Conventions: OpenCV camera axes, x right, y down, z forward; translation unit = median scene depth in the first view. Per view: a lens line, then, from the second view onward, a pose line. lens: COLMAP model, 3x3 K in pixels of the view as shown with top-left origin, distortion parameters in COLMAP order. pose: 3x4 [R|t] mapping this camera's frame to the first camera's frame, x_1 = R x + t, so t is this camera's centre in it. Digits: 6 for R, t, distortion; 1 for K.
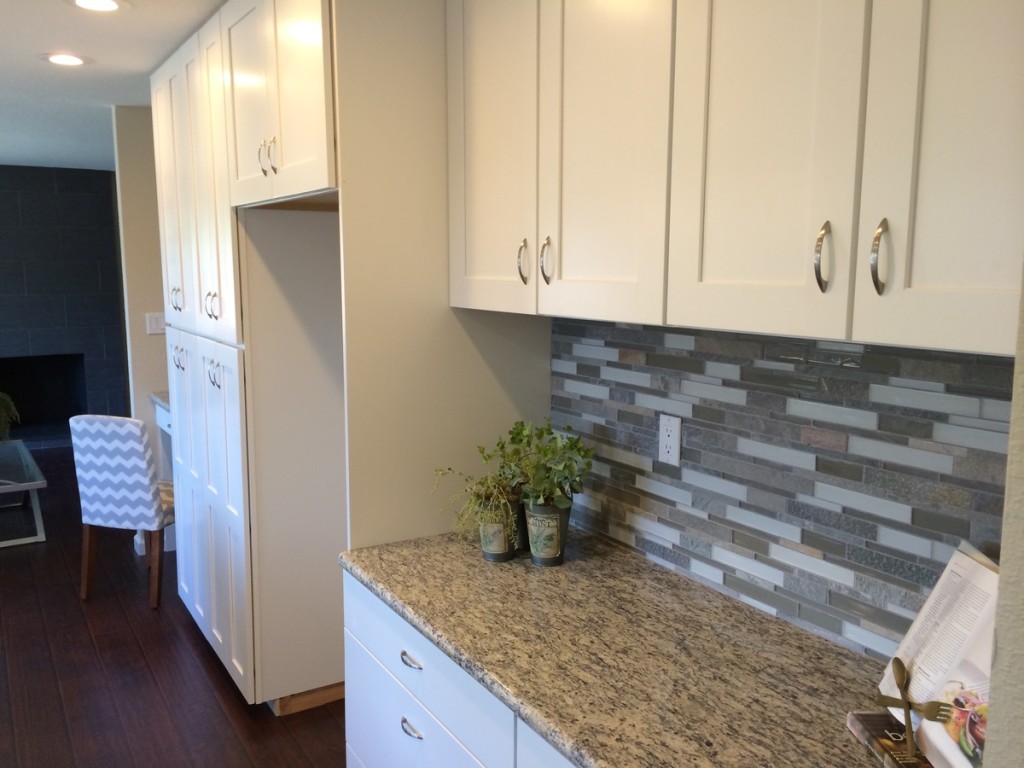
lens RADIAL K [[877.6, 0, 511.5], [0, 877.6, 384.4], [0, 0, 1]] dist [0.052274, -0.026320]
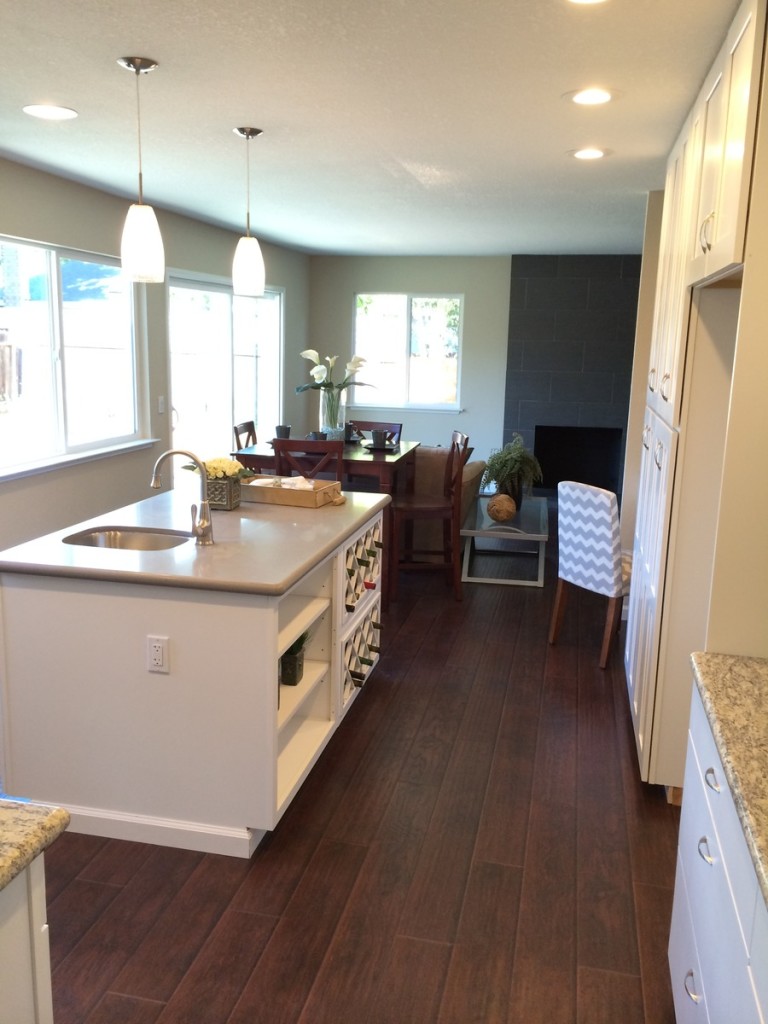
lens RADIAL K [[877.6, 0, 382.9], [0, 877.6, 512.2], [0, 0, 1]] dist [0.052274, -0.026320]
pose [[0.717089, 0.154198, -0.679710, 0.105669], [-0.120546, 0.987962, 0.096952, -0.005956], [0.686478, 0.012413, 0.727045, 0.038586]]
